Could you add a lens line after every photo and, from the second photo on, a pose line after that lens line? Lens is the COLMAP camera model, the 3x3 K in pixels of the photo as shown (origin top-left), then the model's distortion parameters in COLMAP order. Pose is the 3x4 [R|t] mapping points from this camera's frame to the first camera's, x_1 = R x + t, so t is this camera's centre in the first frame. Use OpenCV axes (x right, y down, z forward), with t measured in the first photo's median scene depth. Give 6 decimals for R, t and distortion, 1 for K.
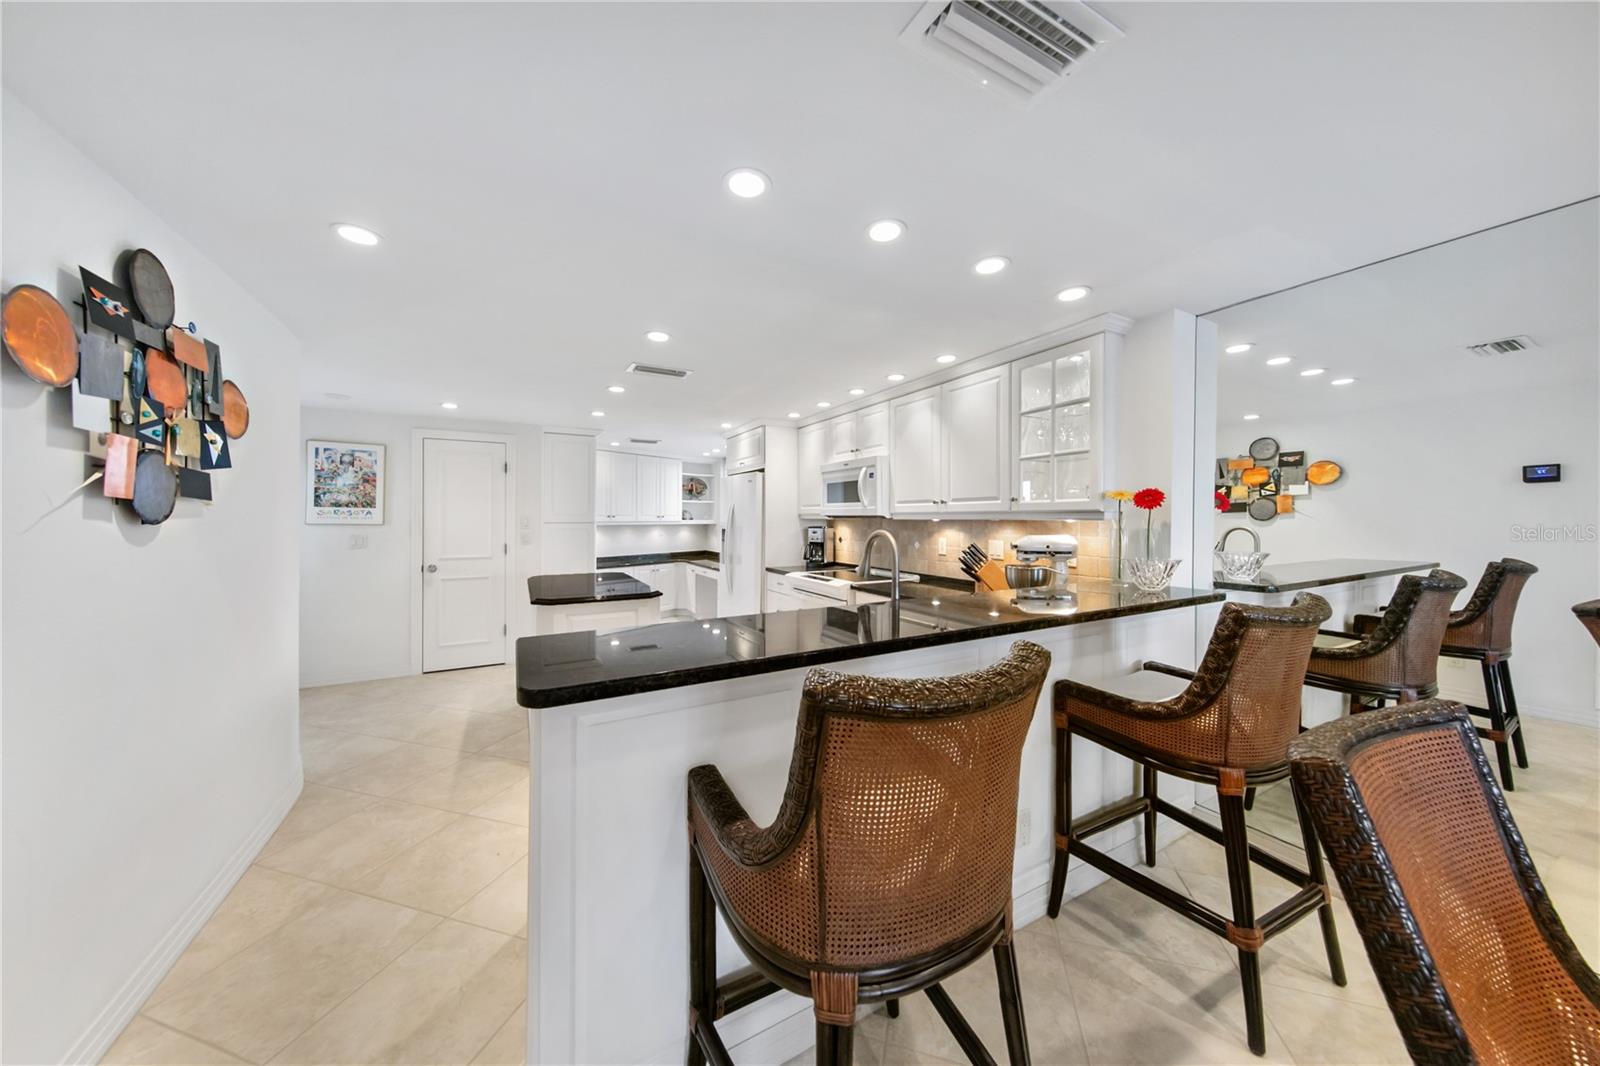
lens RADIAL K [[525.8, 0, 804.4], [0, 525.8, 515.6], [0, 0, 1]] dist [0.000487, 0.000124]
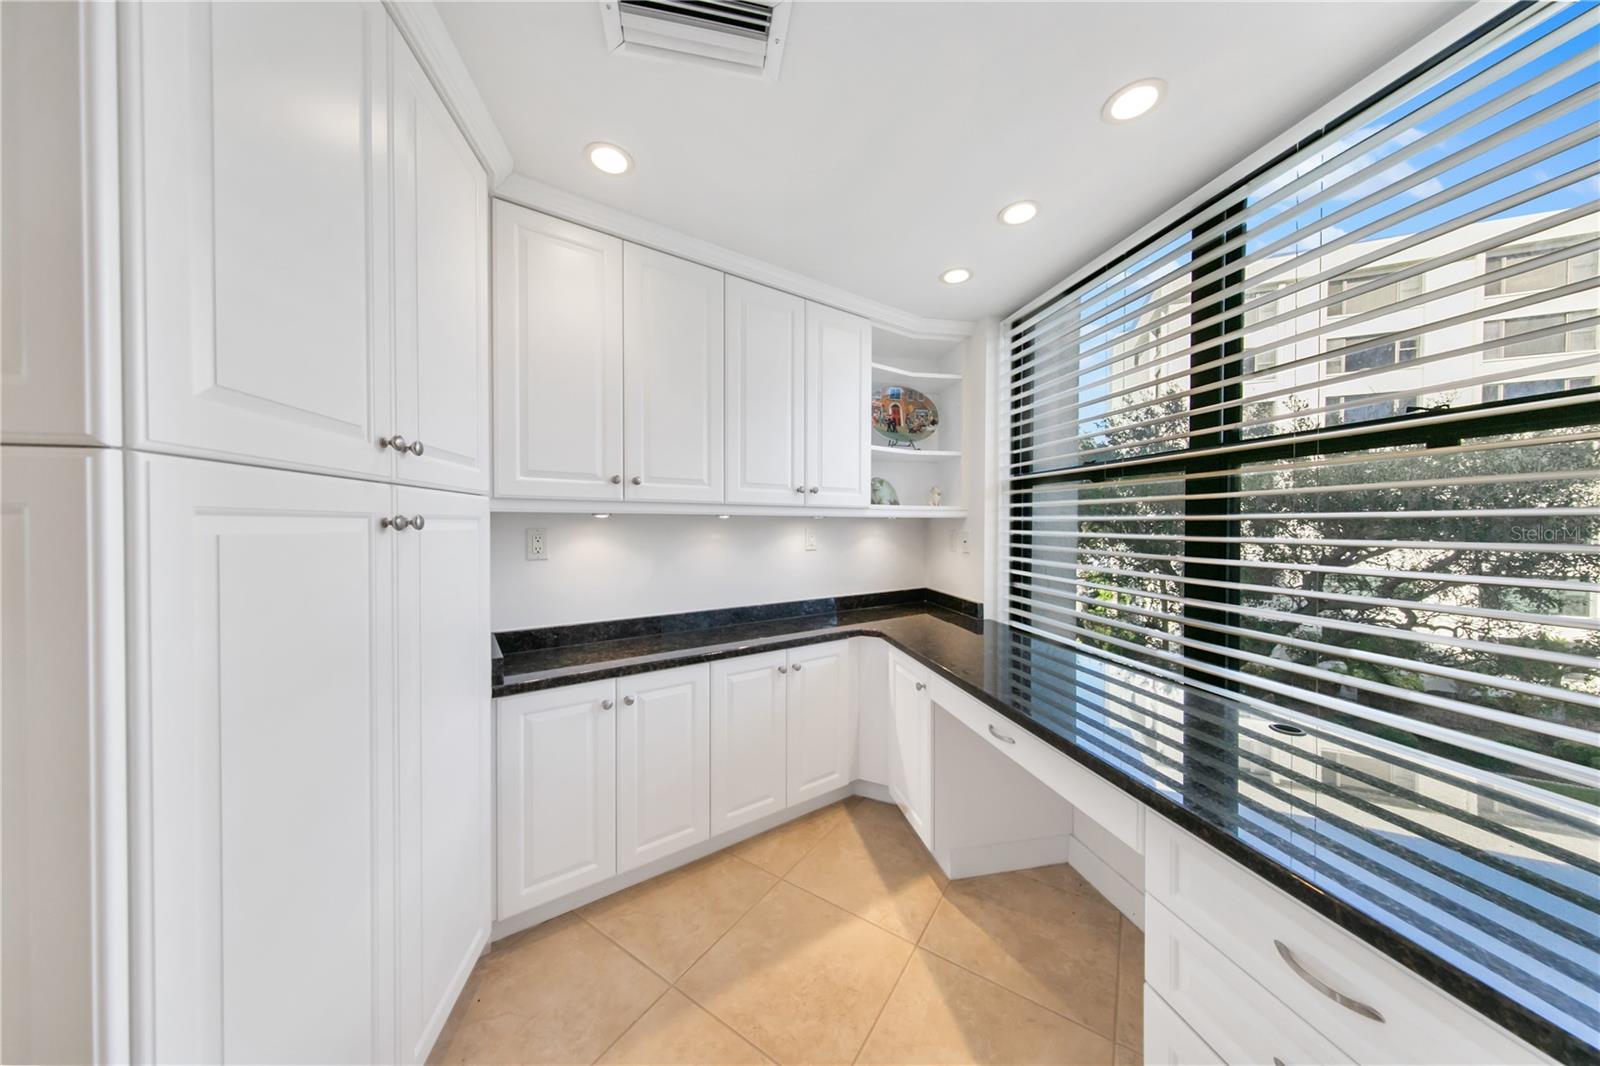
lens RADIAL K [[525.8, 0, 804.4], [0, 525.8, 515.6], [0, 0, 1]] dist [0.000487, 0.000124]
pose [[0.954630, 0.003672, -0.297771, -0.289309], [-0.003396, 0.999993, 0.001445, 0.025659], [0.297774, -0.000368, 0.954636, 1.117579]]
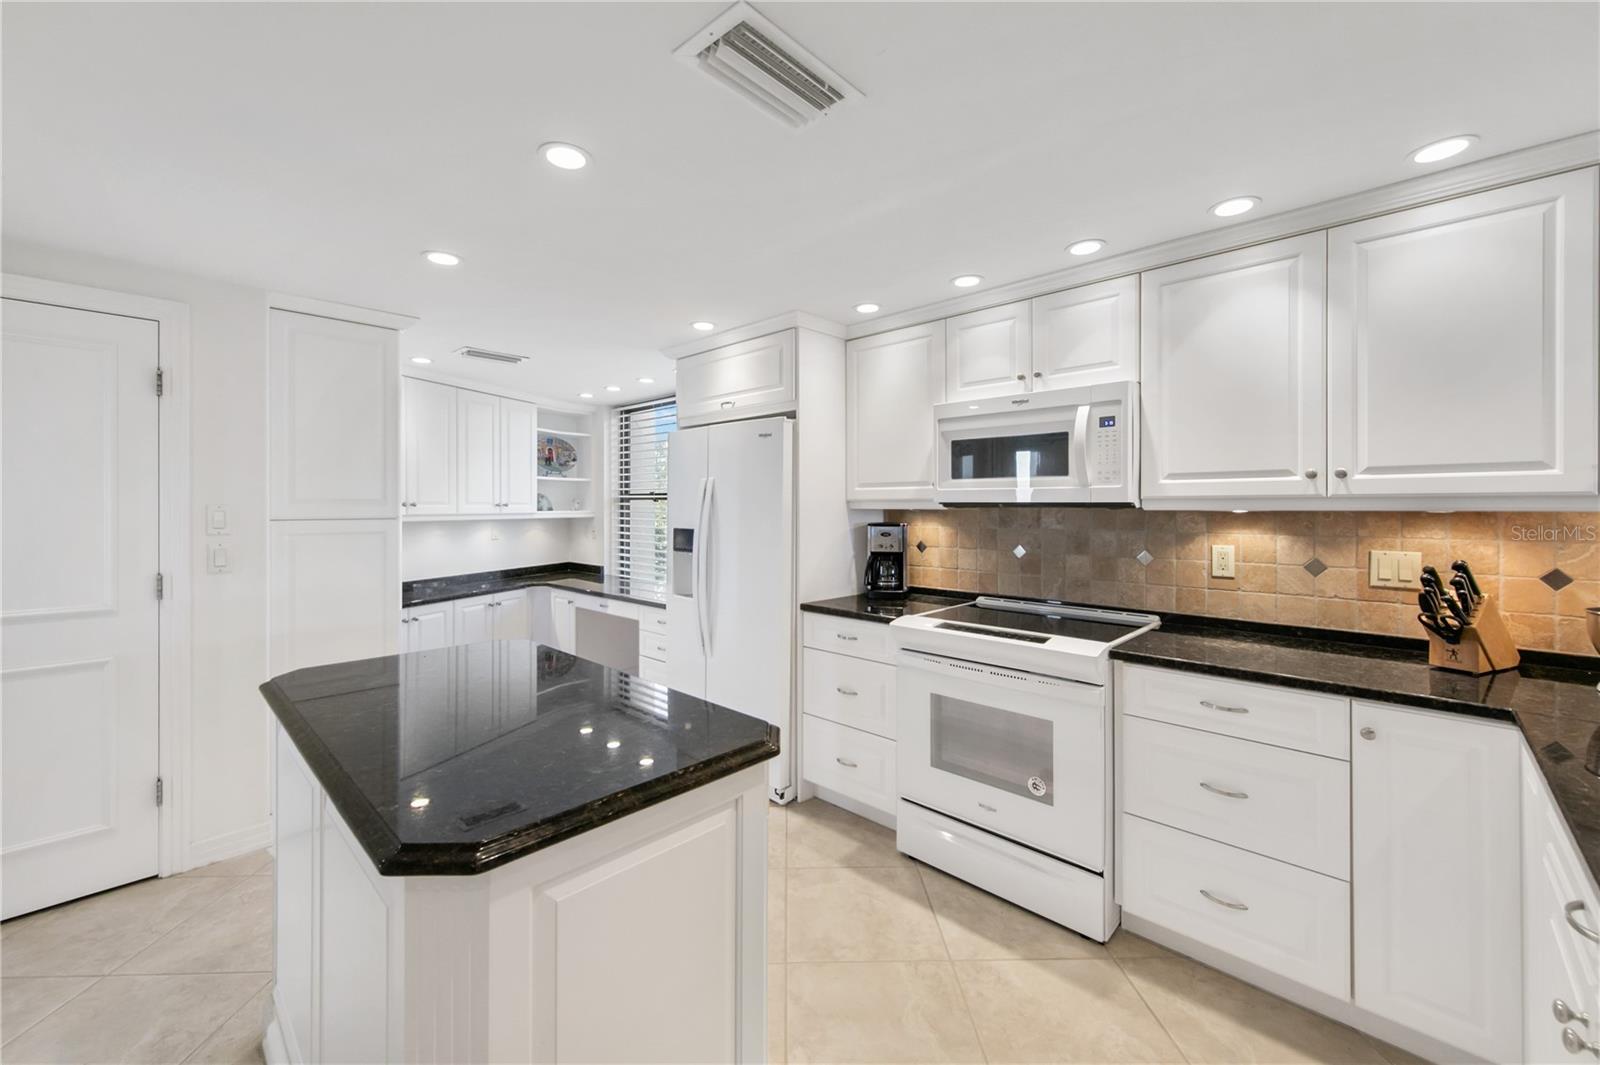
lens RADIAL K [[644.3, 0, 807.2], [0, 644.3, 502.5], [0, 0, 1]] dist [0.012673, -0.000117]
pose [[0.954553, -0.001507, 0.298037, -0.271050], [0.001646, 0.999999, -0.000216, -0.000468], [-0.298036, 0.000696, 0.954554, 0.421834]]
